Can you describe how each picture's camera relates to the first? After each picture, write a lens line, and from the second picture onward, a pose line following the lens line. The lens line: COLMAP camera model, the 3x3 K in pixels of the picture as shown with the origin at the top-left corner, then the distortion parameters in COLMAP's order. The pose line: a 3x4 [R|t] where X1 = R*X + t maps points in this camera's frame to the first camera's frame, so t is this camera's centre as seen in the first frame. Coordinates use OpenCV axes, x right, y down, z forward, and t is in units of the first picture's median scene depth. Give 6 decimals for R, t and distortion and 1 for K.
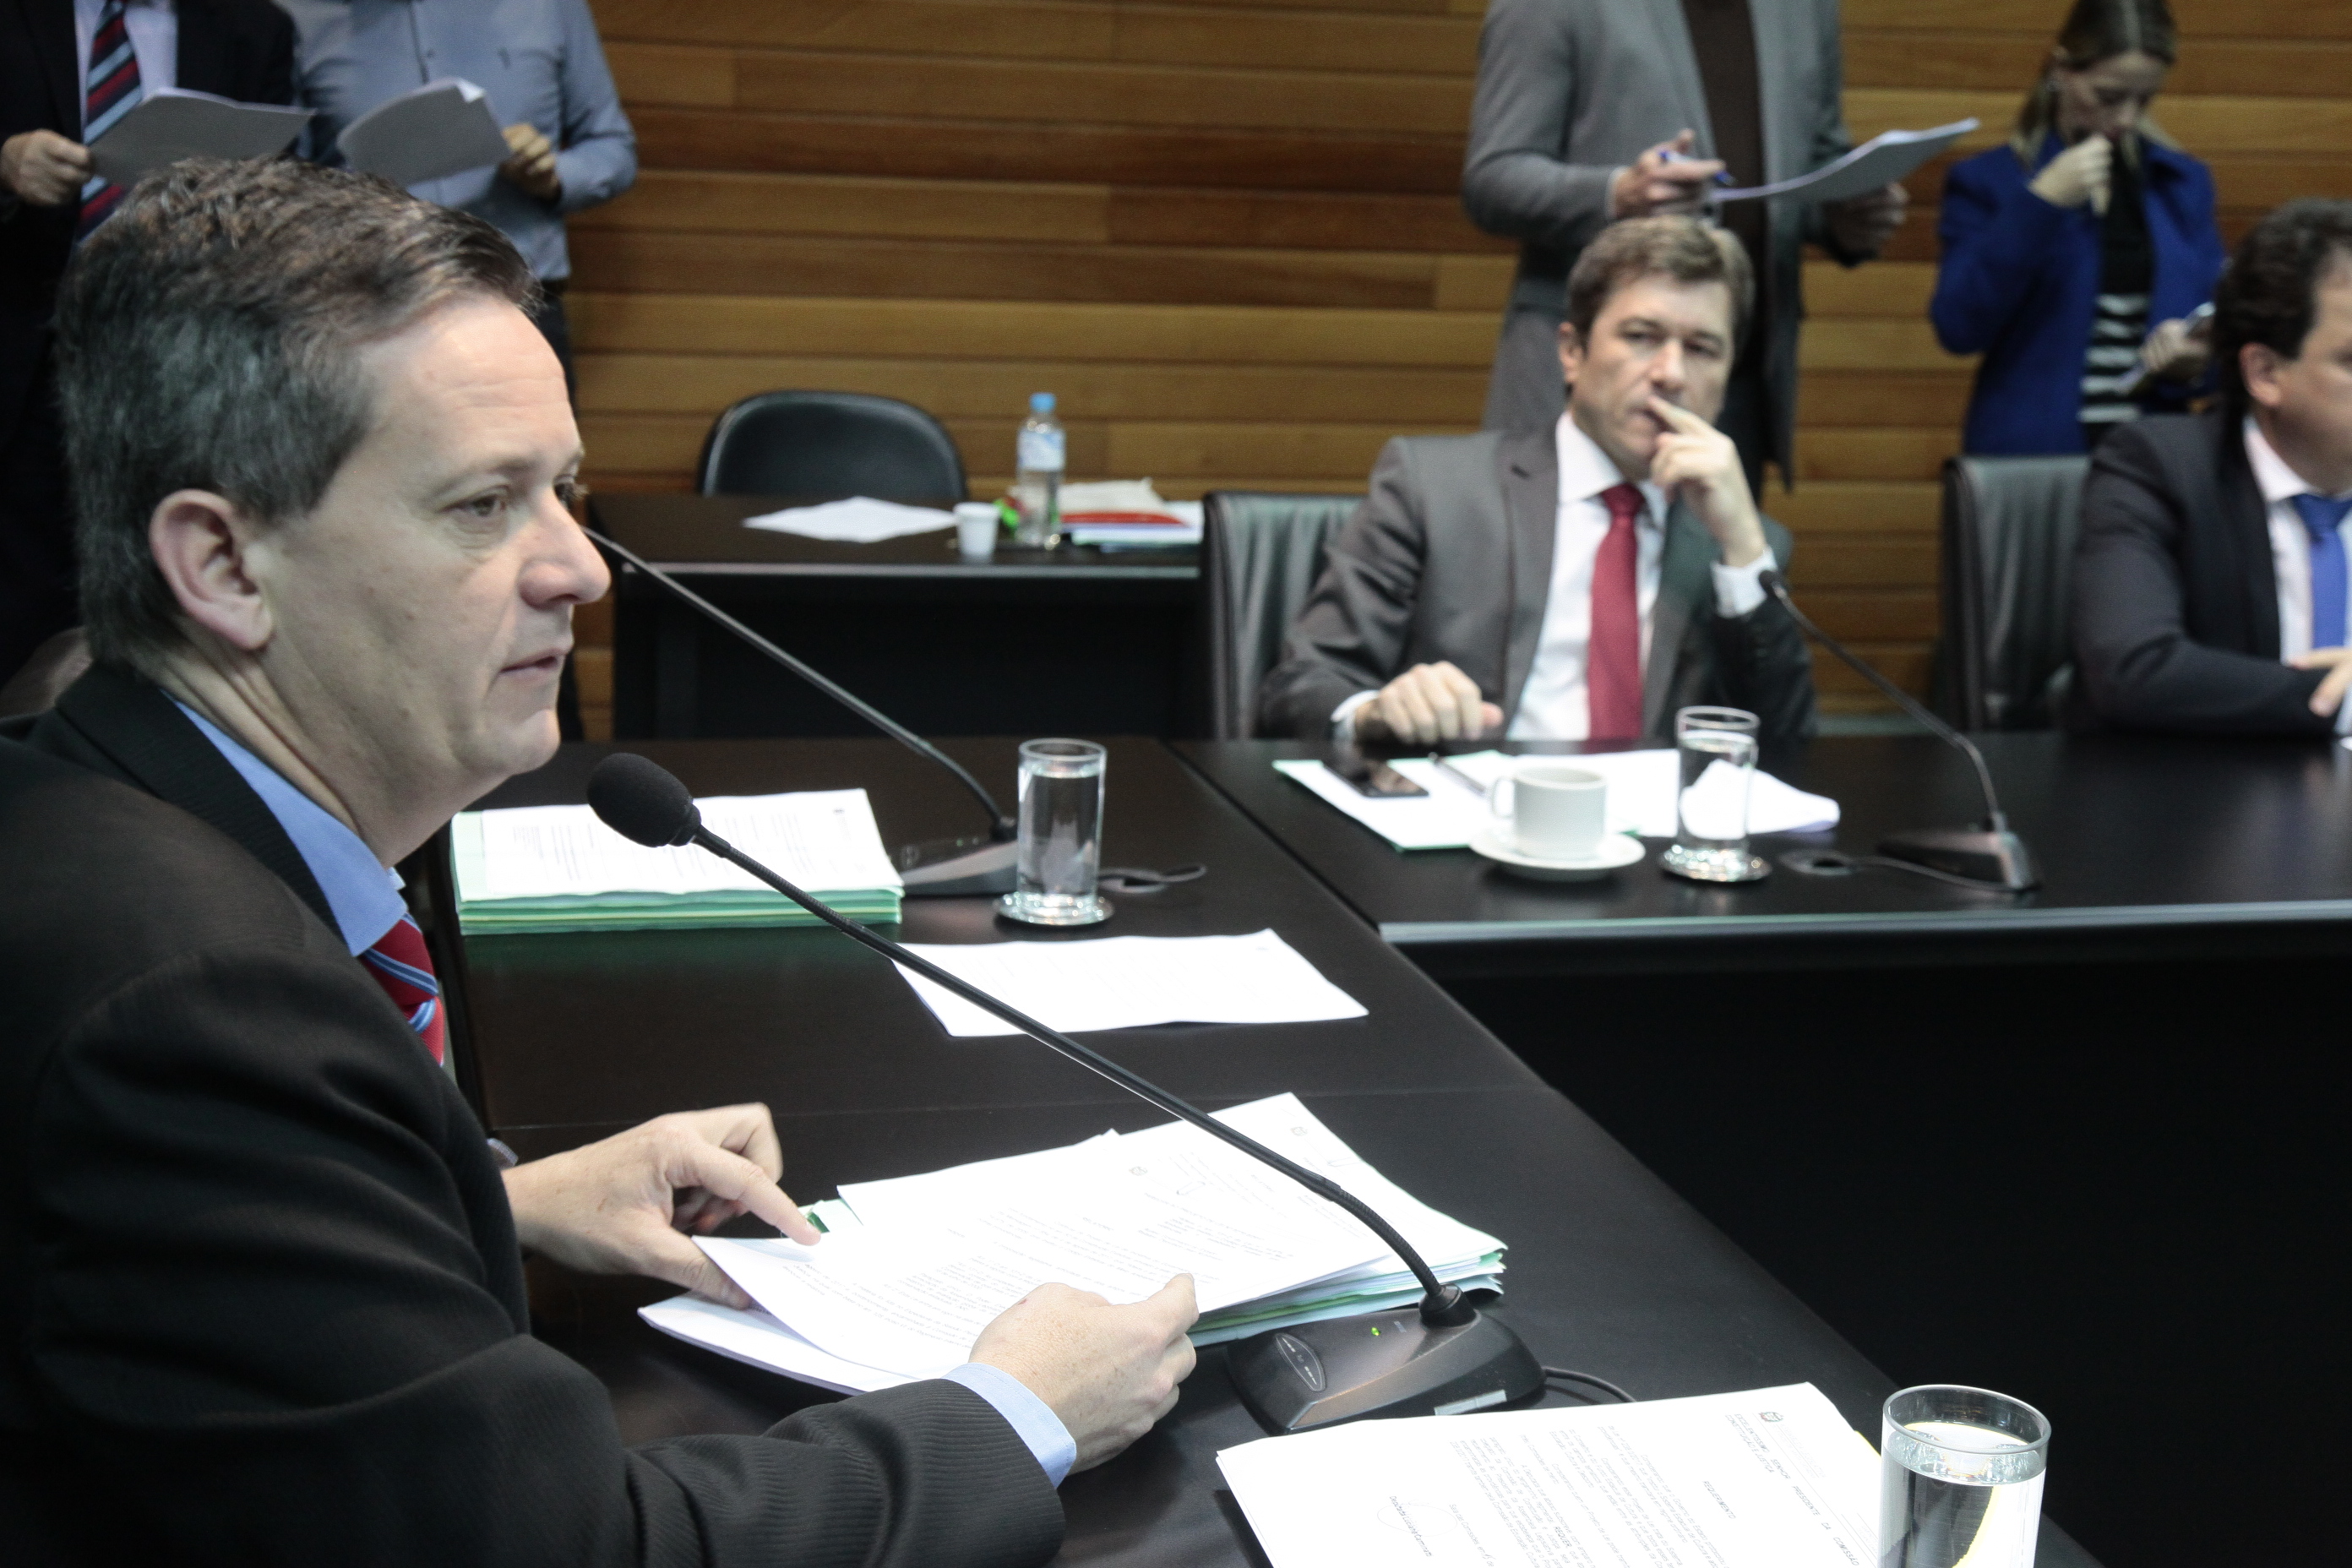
lens RADIAL K [[3371.3, 0, 1176.0], [0, 3371.3, 784.0], [0, 0, 1]] dist [0.217790, -0.015071]
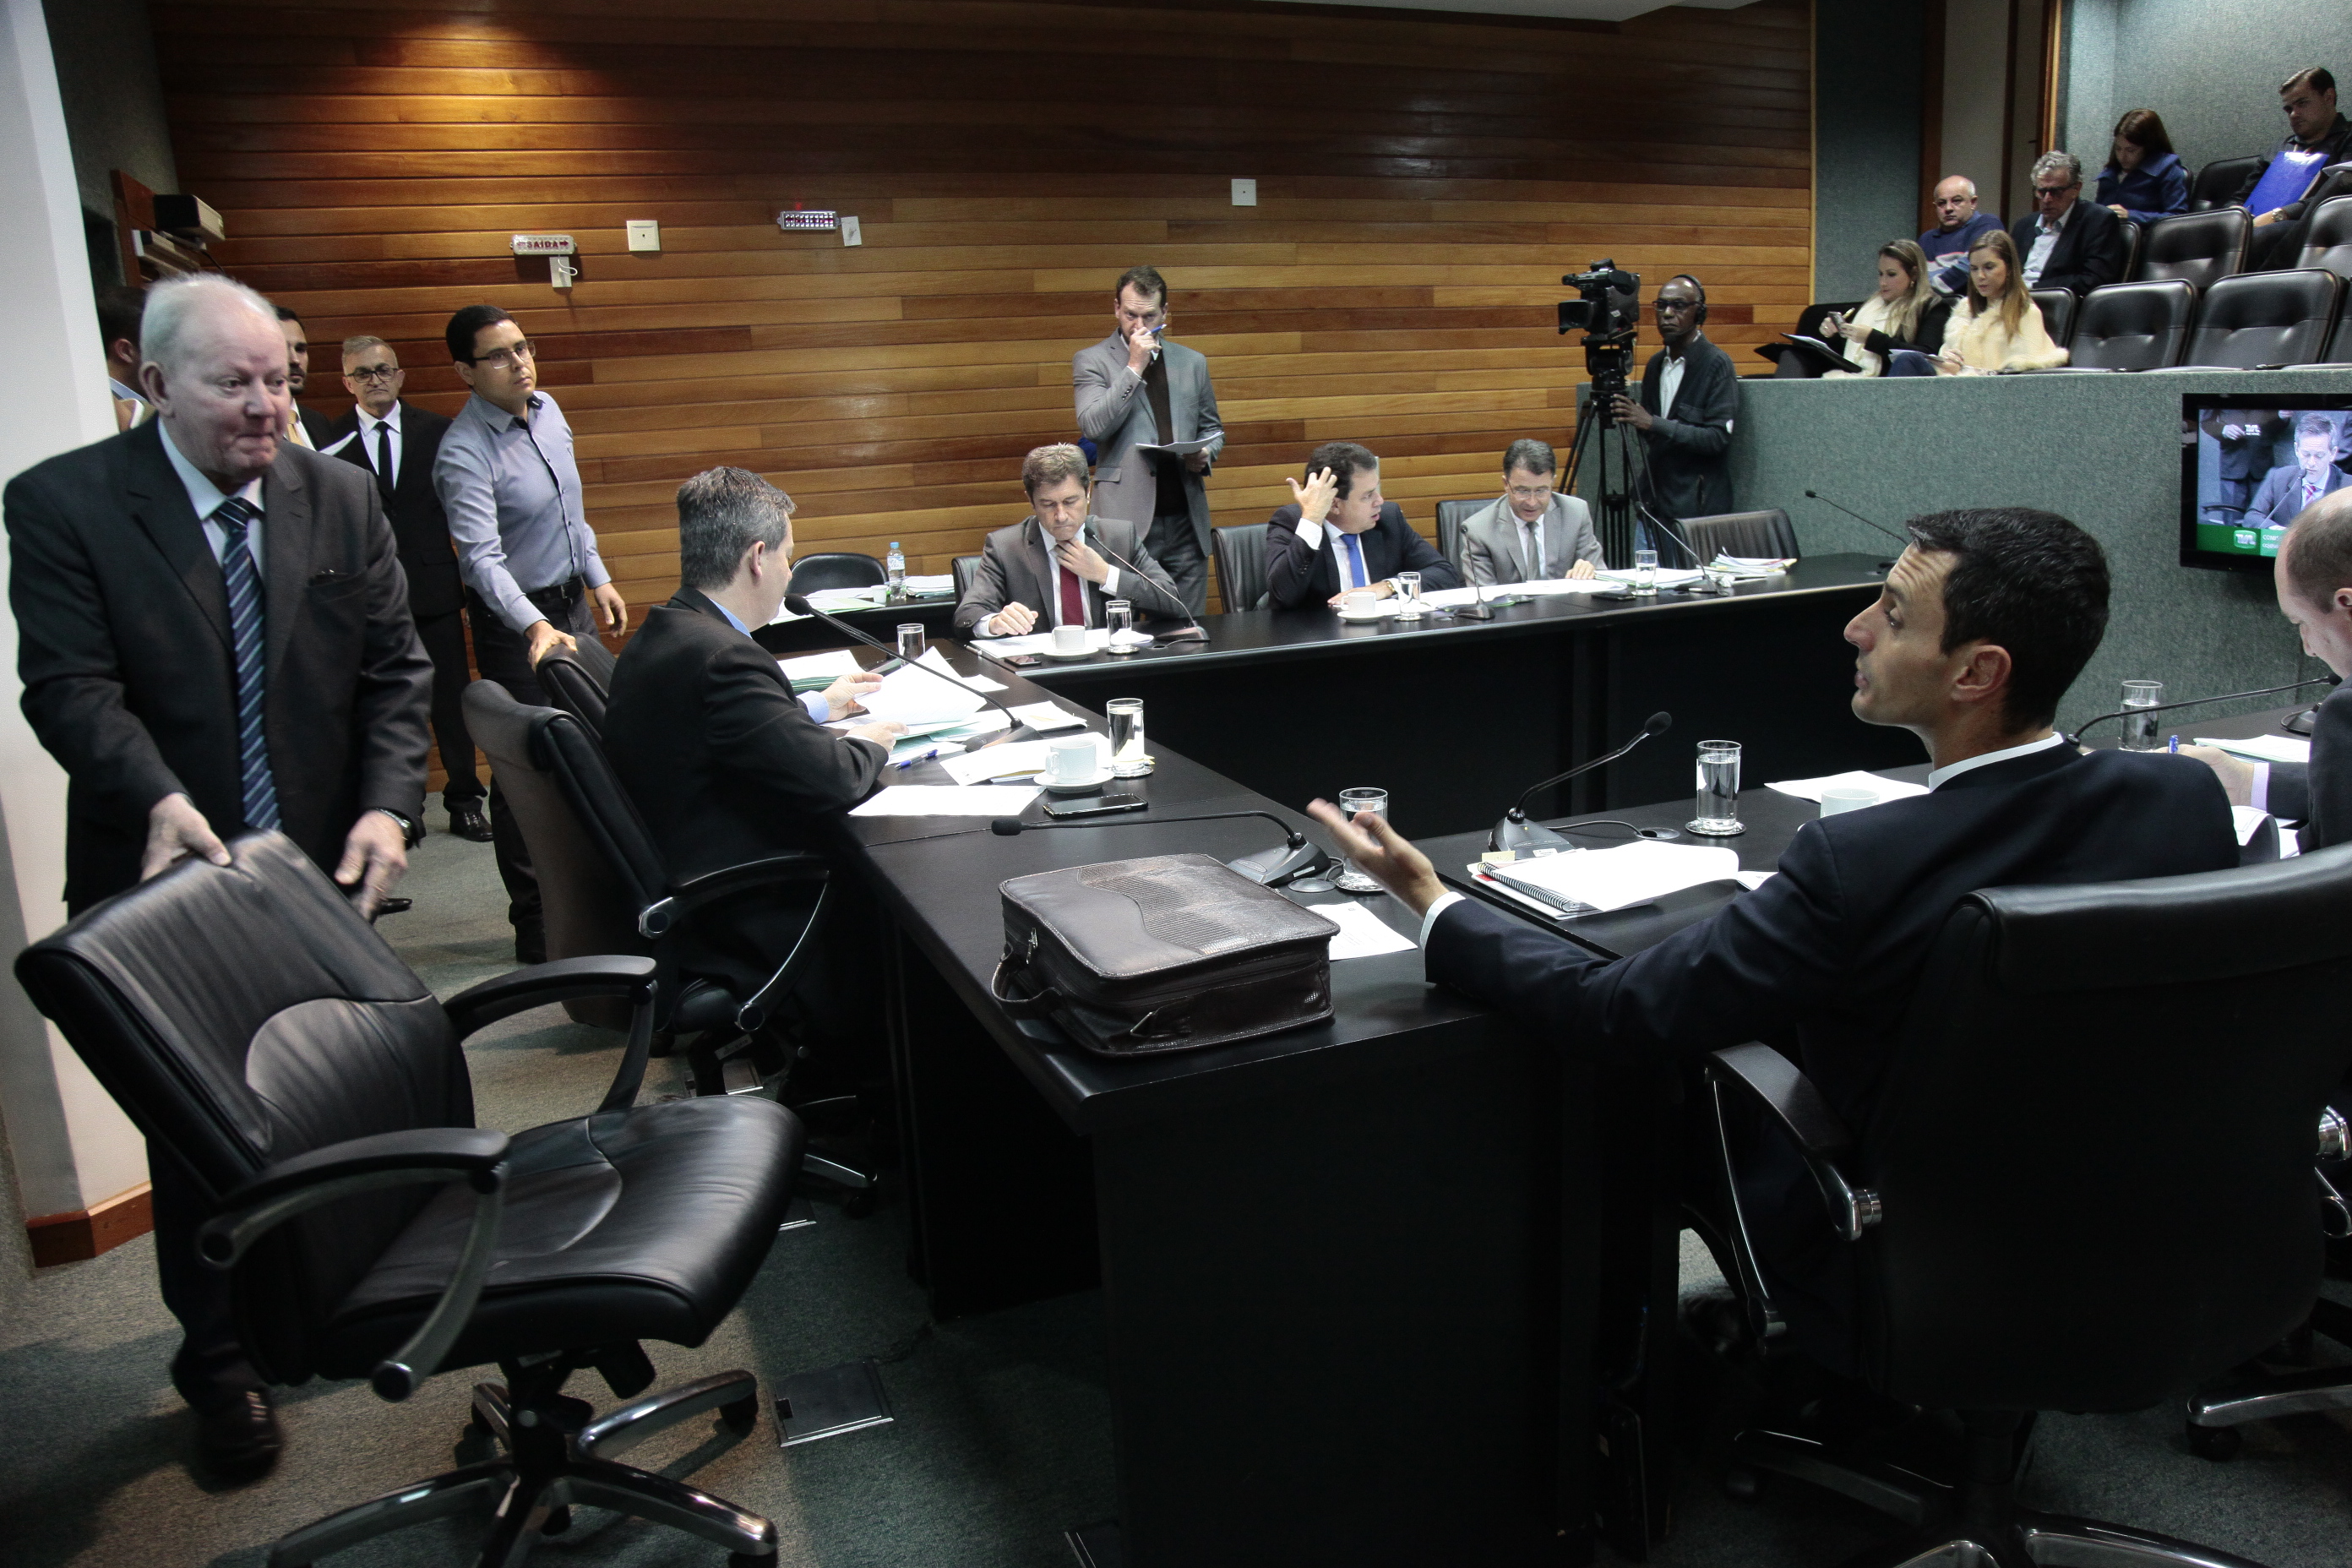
lens RADIAL K [[1814.6, 0, 1213.1], [0, 1814.6, 815.2], [0, 0, 1]] dist [-0.100126, 0.095542]
pose [[0.986360, -0.114748, 0.118010, 0.014367], [0.112929, 0.993359, 0.022008, 0.089751], [-0.119752, -0.008381, 0.992768, -0.406560]]
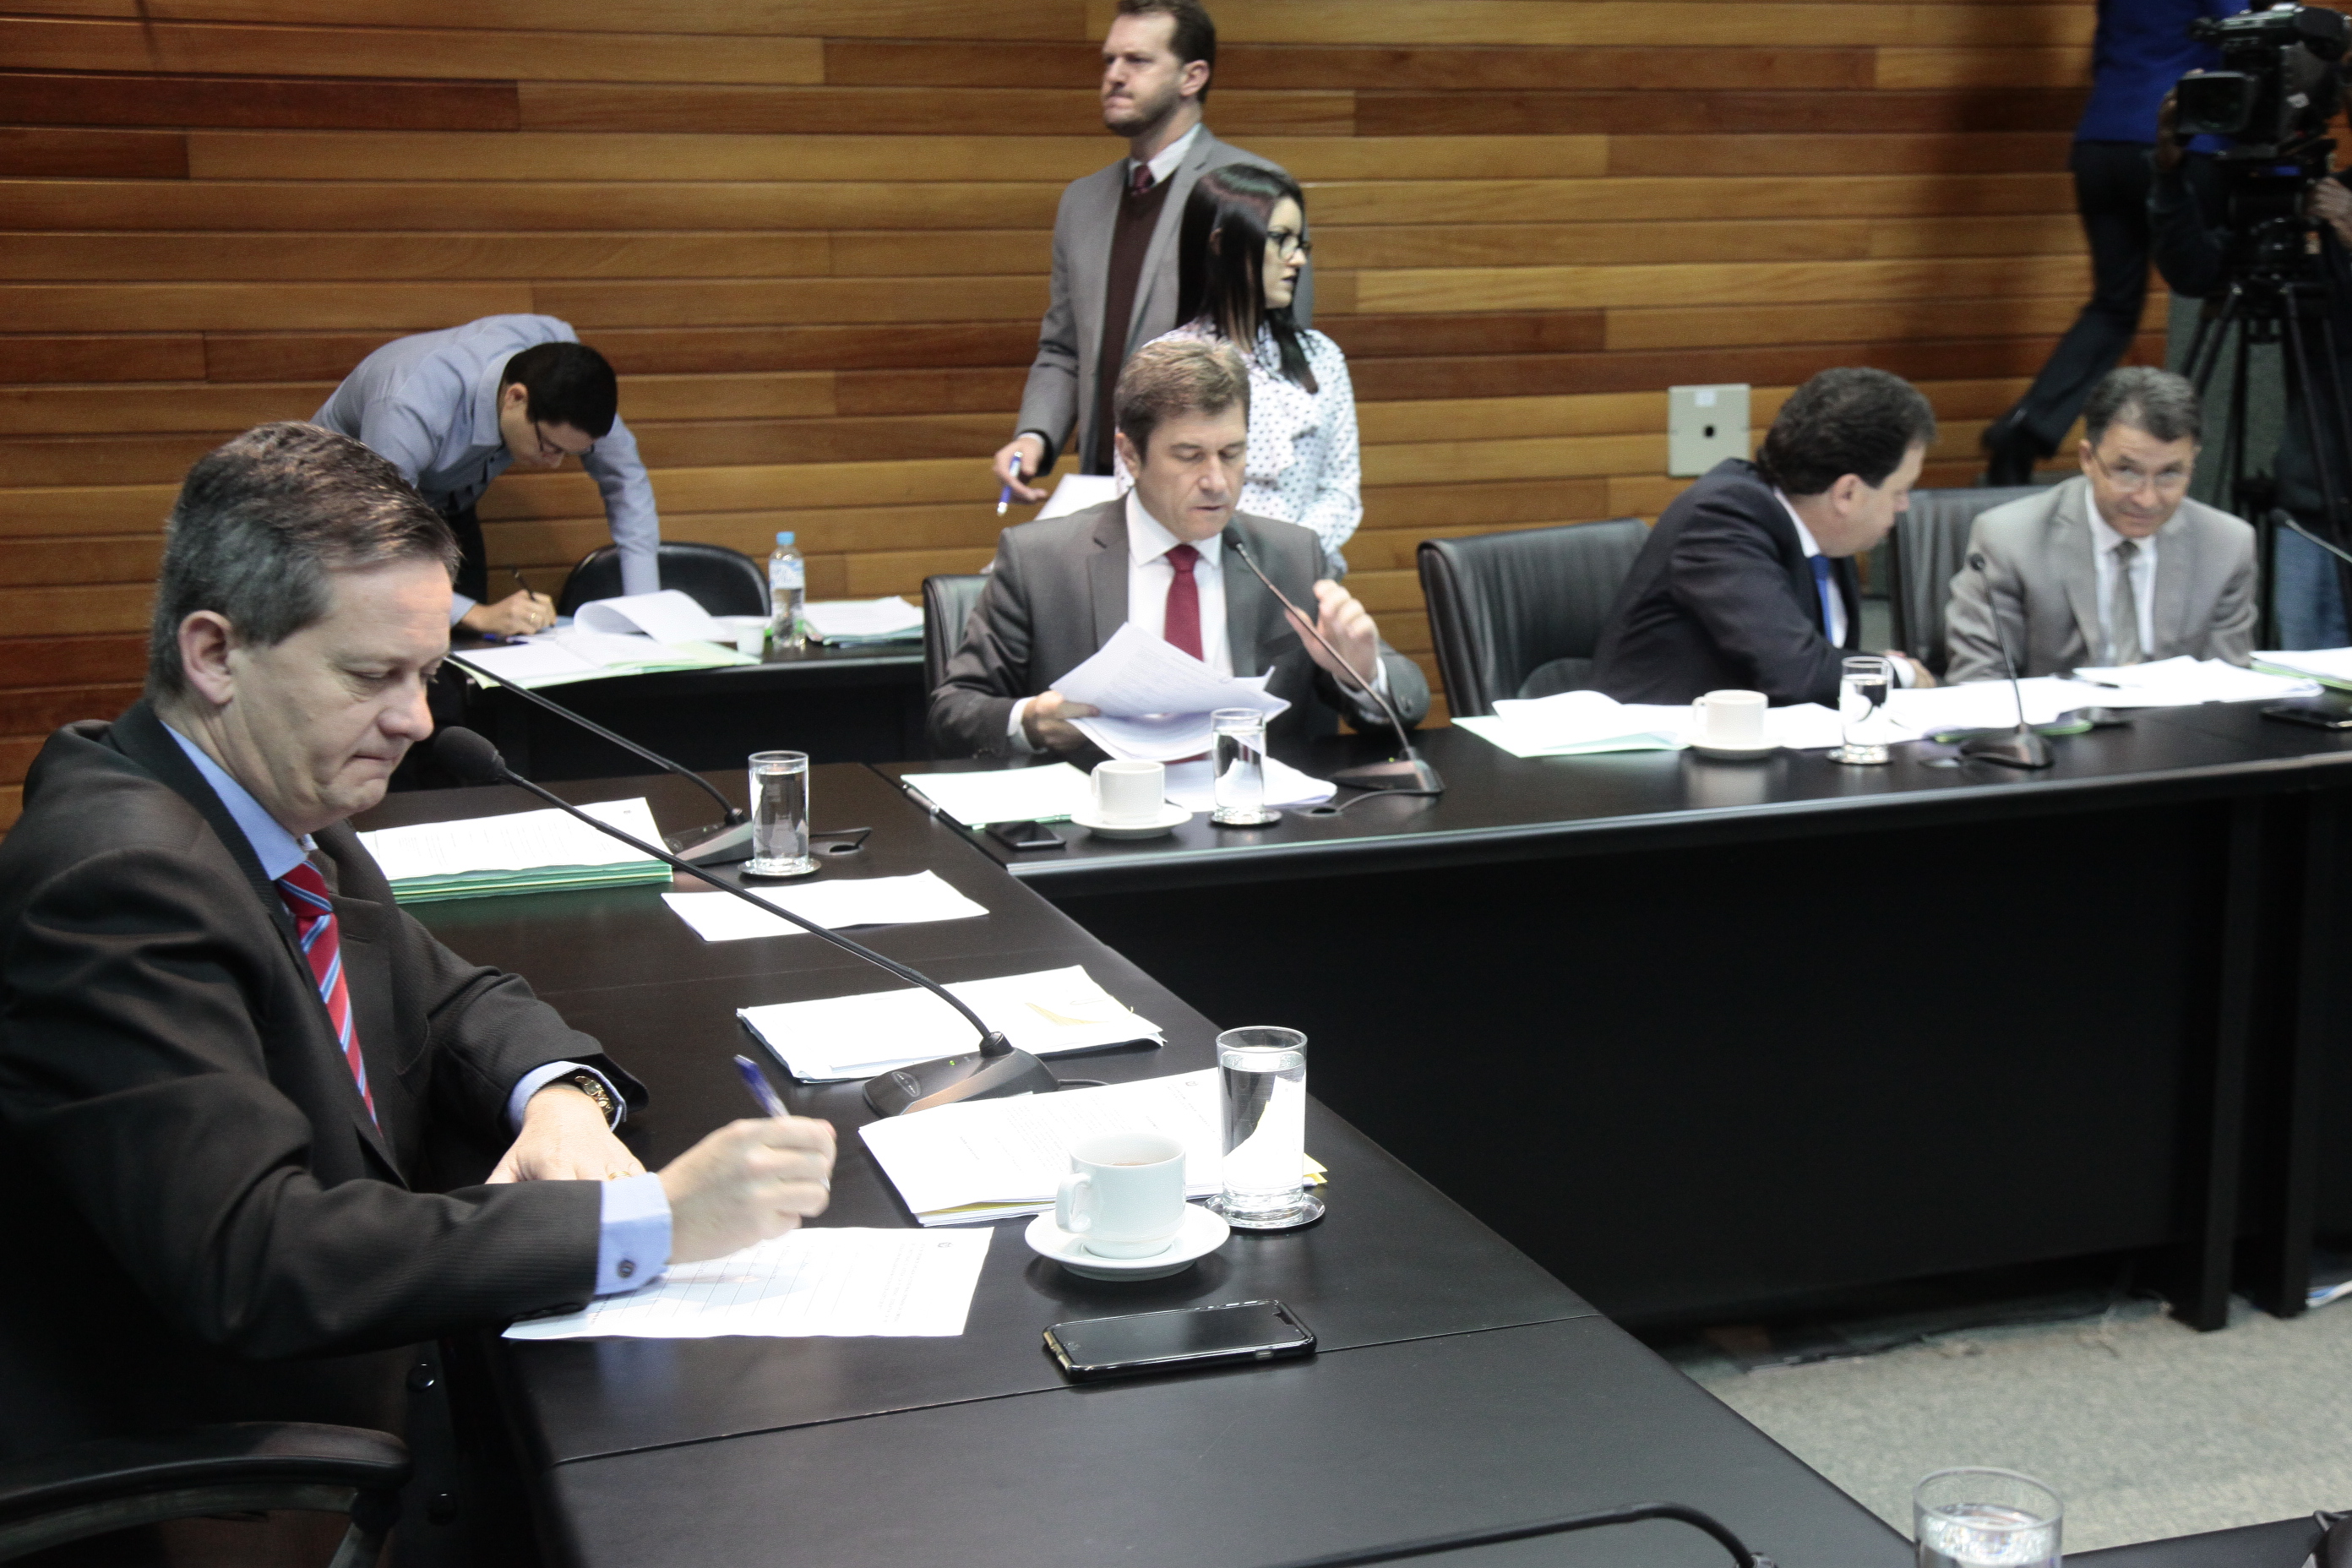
lens RADIAL K [[3036.6, 0, 1176.0], [0, 3036.6, 784.0], [0, 0, 1]] dist [0.146374, 0.067241]
pose [[0.995780, -0.065718, 0.064061, 0.028343], [0.068054, 0.997068, -0.034982, 0.032028], [-0.061575, 0.039194, 0.997333, -0.169776]]
